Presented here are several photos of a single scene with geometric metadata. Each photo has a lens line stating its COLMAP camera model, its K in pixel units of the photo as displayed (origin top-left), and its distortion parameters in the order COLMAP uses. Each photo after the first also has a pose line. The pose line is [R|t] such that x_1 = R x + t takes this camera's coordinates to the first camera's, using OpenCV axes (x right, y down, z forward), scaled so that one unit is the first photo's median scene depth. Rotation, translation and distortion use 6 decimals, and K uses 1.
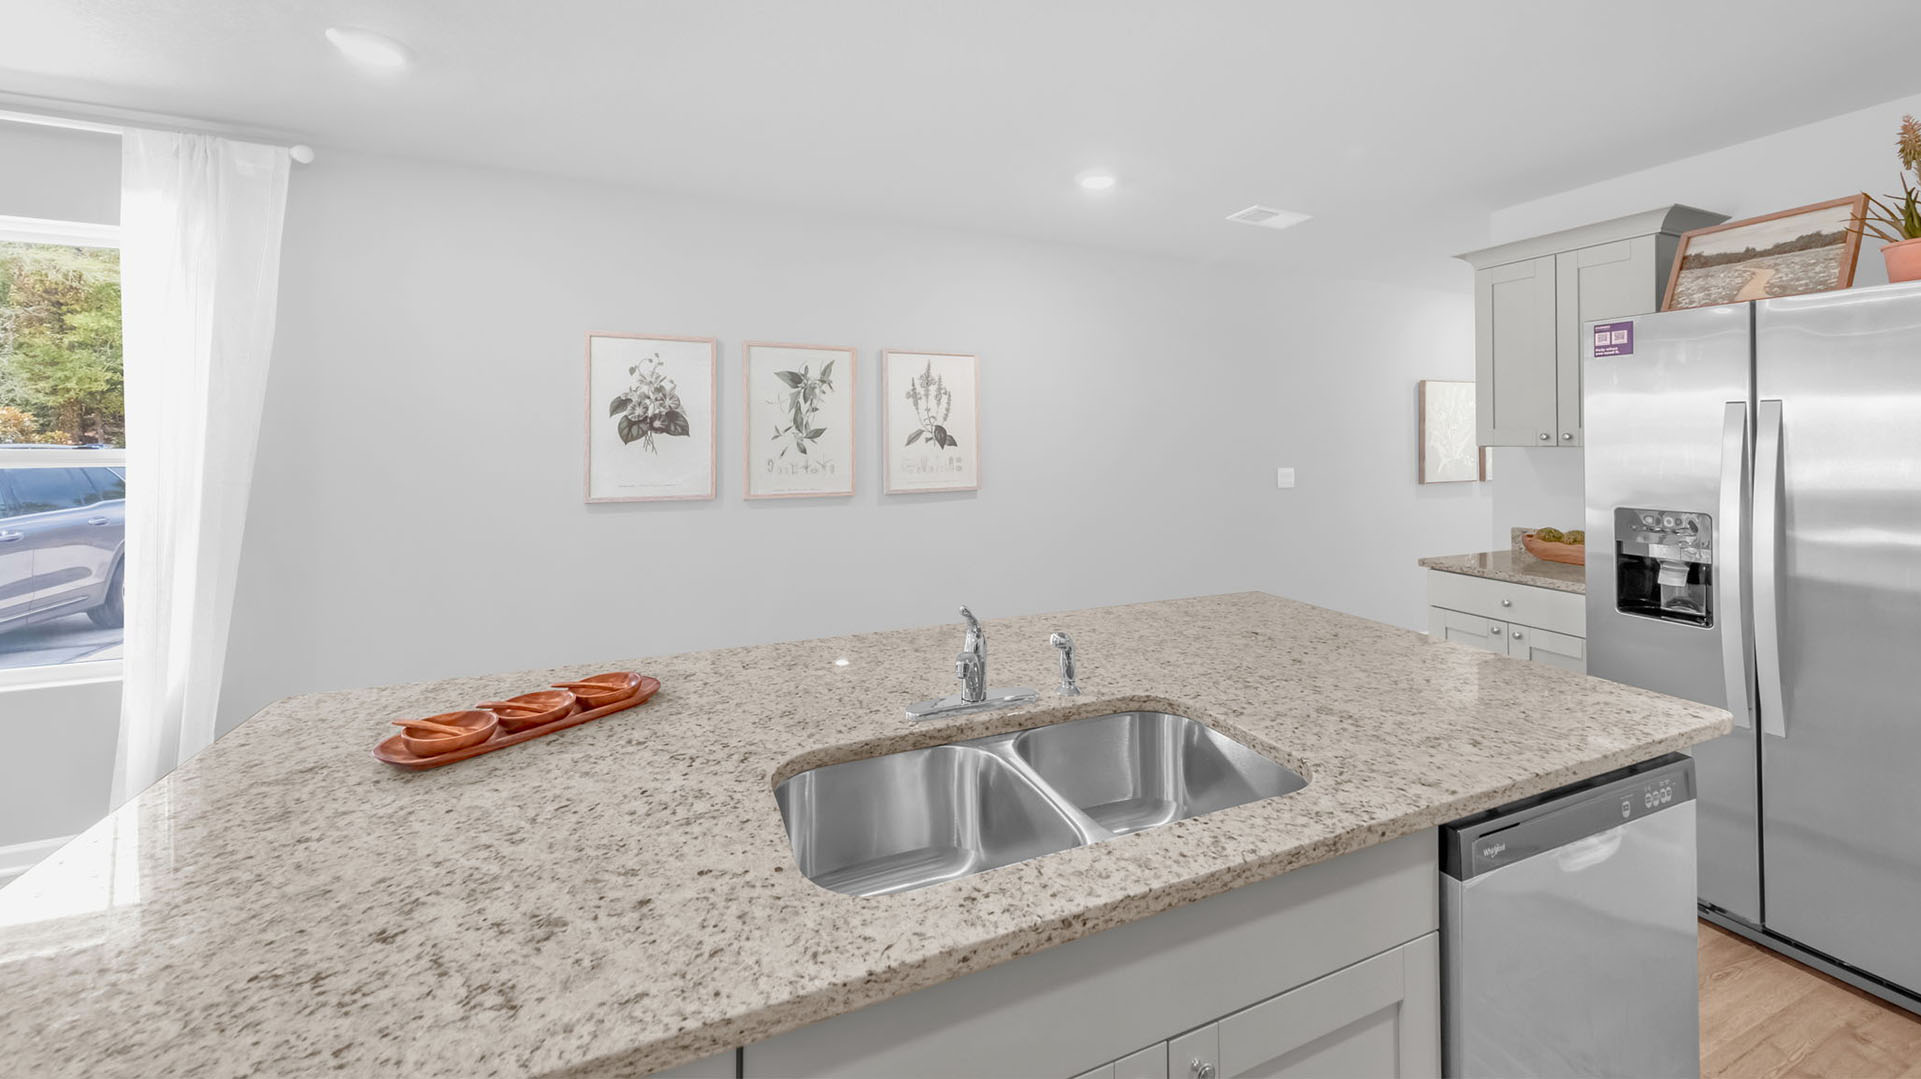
lens RADIAL K [[720.8, 0, 966.6], [0, 720.8, 435.6], [0, 0, 1]] dist [0.007668, -0.001528]
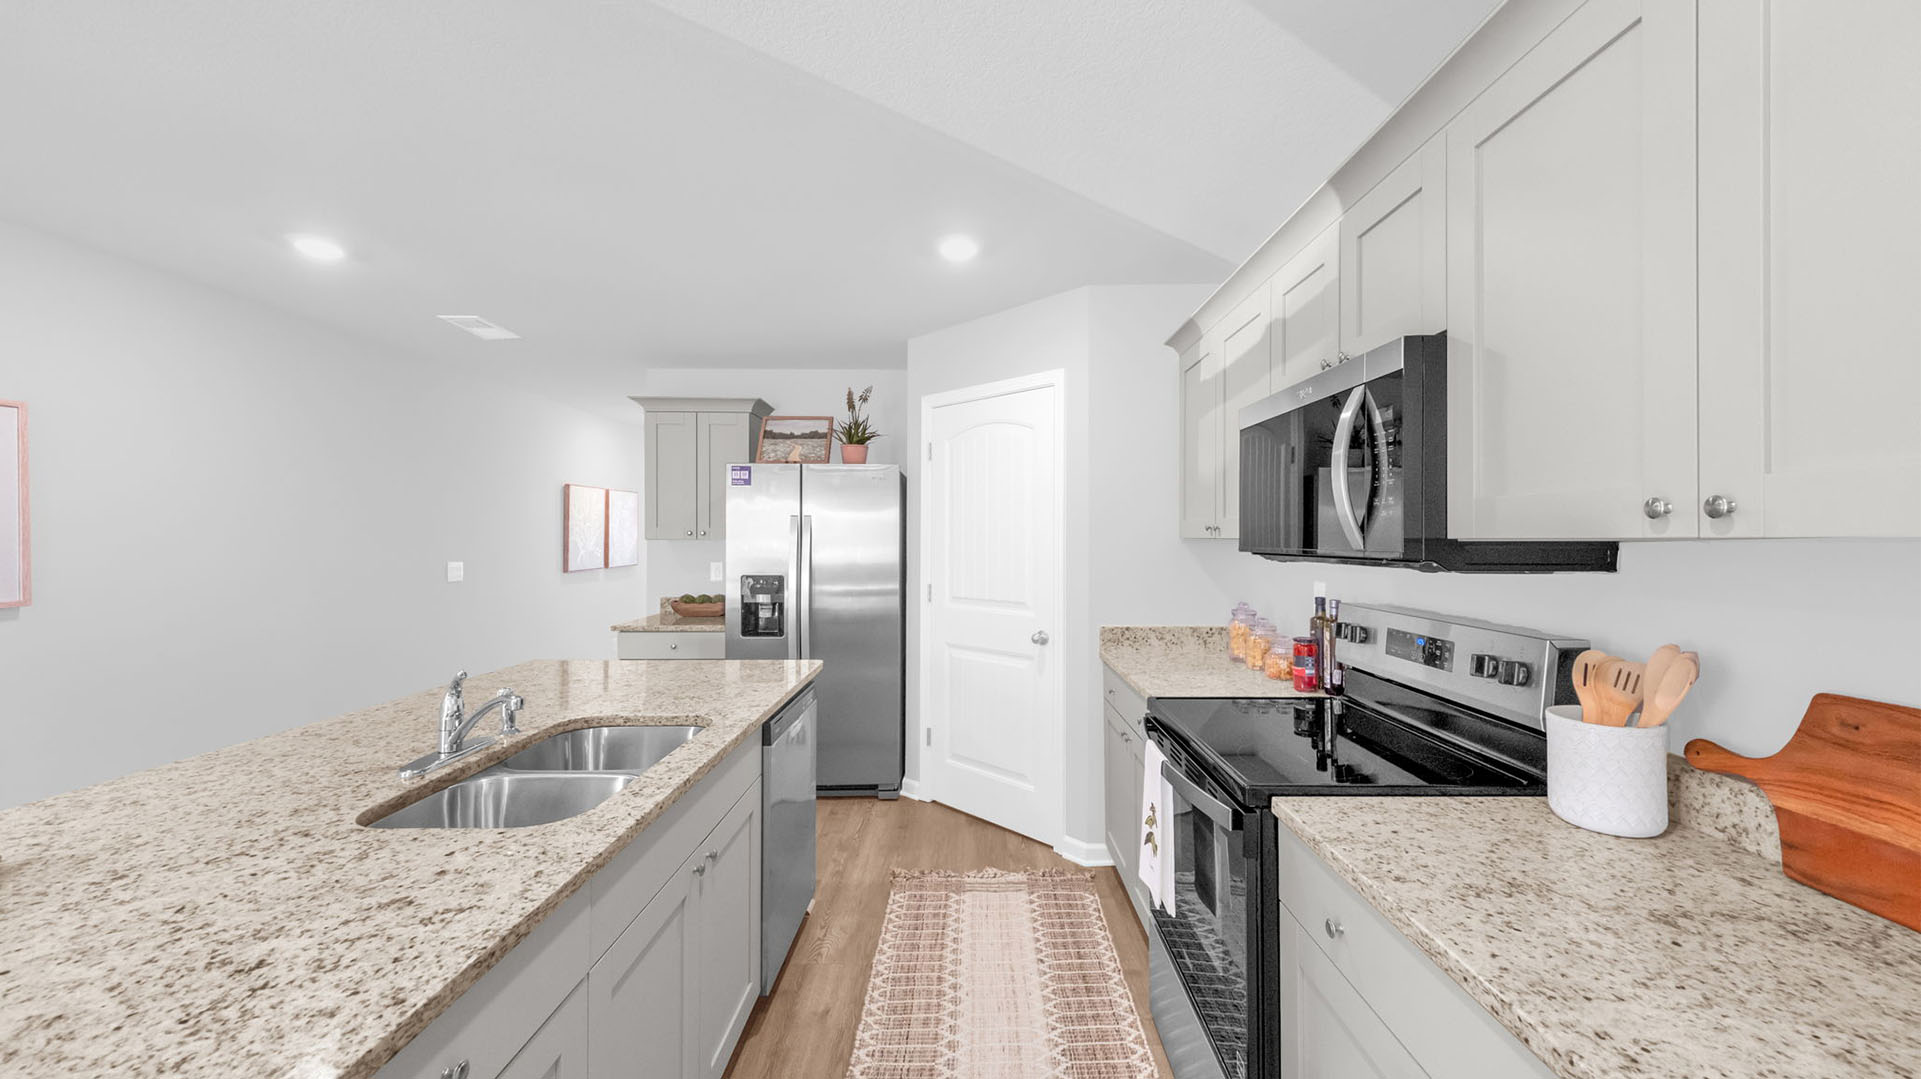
lens RADIAL K [[720.8, 0, 962.4], [0, 720.8, 527.1], [0, 0, 1]] dist [0.007668, -0.001528]
pose [[0.404414, 0.013906, 0.914470, -0.475334], [-0.009811, 0.999893, -0.010866, -0.000590], [-0.914524, -0.004578, 0.404507, -0.163213]]
